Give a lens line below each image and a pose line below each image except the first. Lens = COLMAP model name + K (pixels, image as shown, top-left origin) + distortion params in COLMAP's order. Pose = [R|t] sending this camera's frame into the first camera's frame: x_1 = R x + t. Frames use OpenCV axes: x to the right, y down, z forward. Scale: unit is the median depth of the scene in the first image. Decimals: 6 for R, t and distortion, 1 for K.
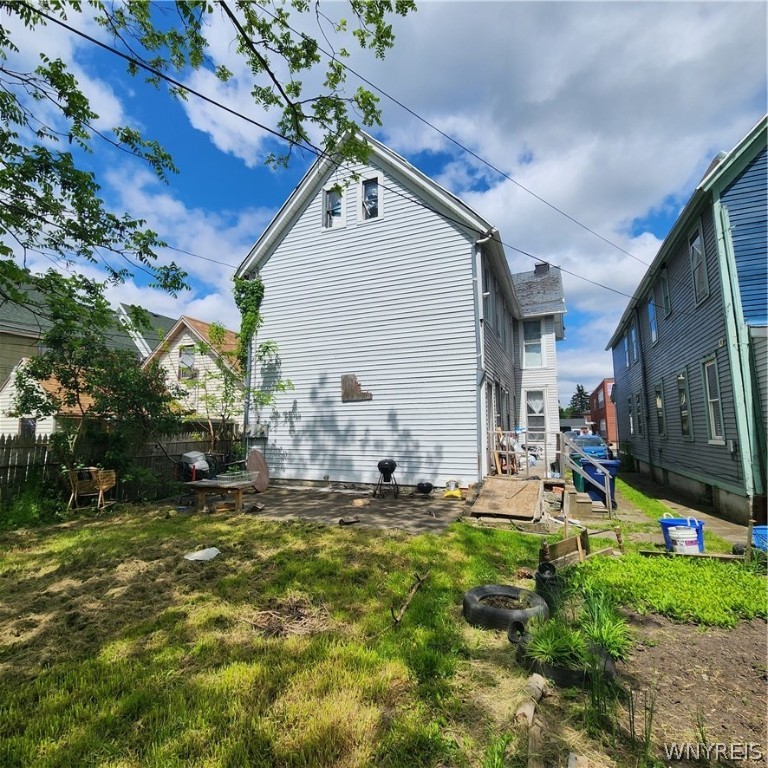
lens RADIAL K [[420.2, 0, 381.0], [0, 420.2, 382.4], [0, 0, 1]] dist [0.007711, -0.003195]
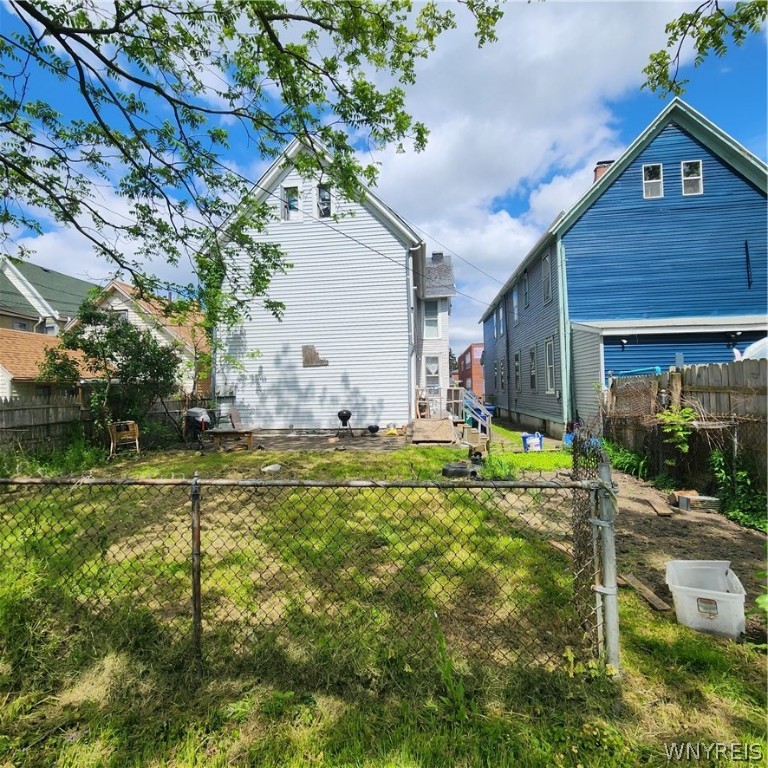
lens RADIAL K [[420.2, 0, 384.3], [0, 420.2, 383.6], [0, 0, 1]] dist [0.007711, -0.003195]
pose [[0.954956, -0.012218, 0.296497, -0.237652], [-0.016823, 0.995316, 0.095197, -0.027943], [-0.296271, -0.095897, 0.950278, -0.279031]]
